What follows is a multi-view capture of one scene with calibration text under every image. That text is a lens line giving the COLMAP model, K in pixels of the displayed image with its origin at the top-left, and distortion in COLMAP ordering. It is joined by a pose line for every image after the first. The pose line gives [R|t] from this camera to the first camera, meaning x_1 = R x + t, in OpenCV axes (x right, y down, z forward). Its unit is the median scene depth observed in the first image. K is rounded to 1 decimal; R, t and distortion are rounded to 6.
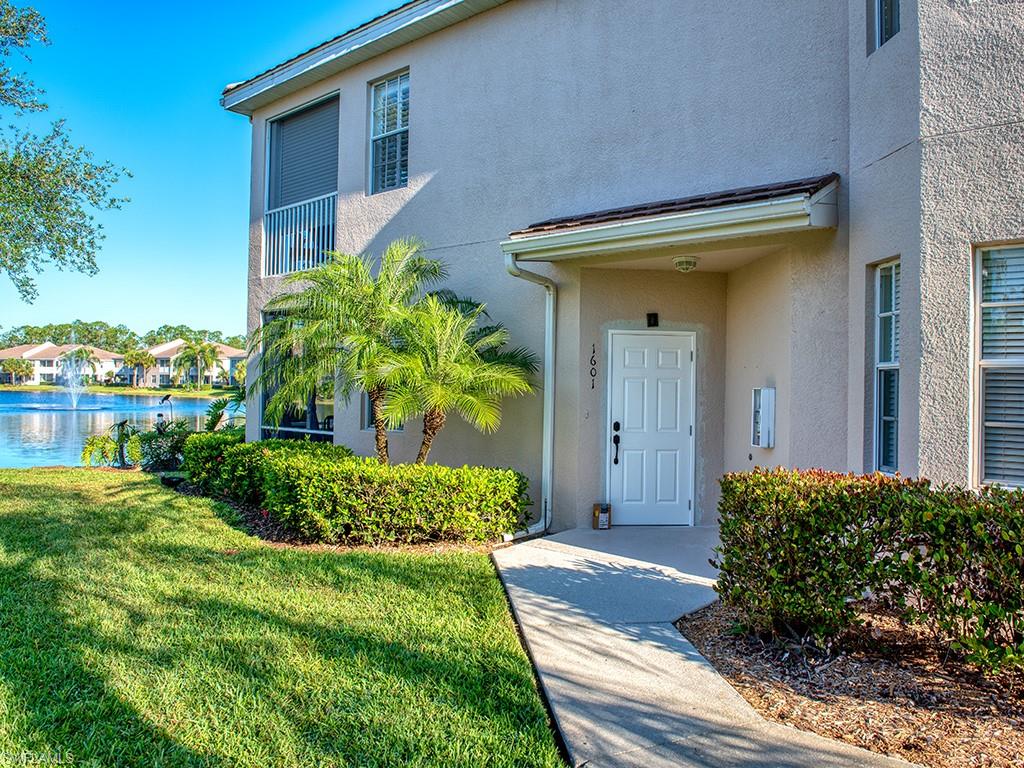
lens RADIAL K [[716.3, 0, 511.0], [0, 716.3, 384.2], [0, 0, 1]] dist [-0.002303, -0.000001]
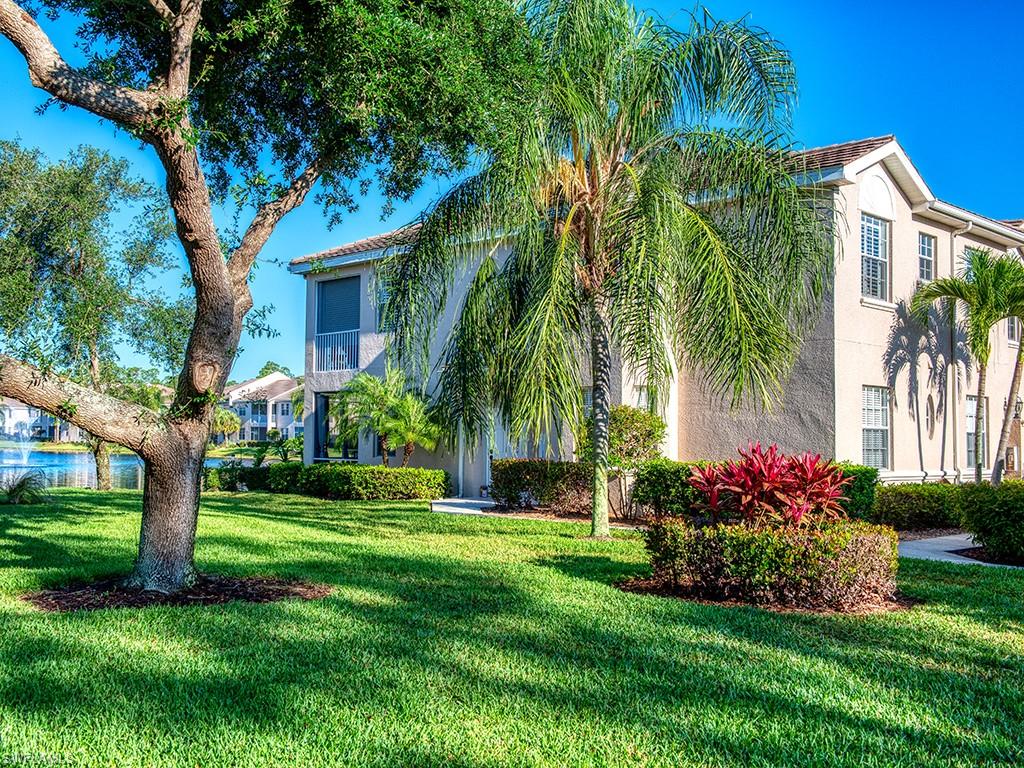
lens RADIAL K [[1043.0, 0, 513.0], [0, 1043.0, 383.3], [0, 0, 1]] dist [0.005357, 0.000000]
pose [[0.999442, -0.006971, -0.032658, 0.321694], [0.005302, 0.998688, -0.050928, 0.013325], [0.032971, 0.050726, 0.998168, -2.230936]]
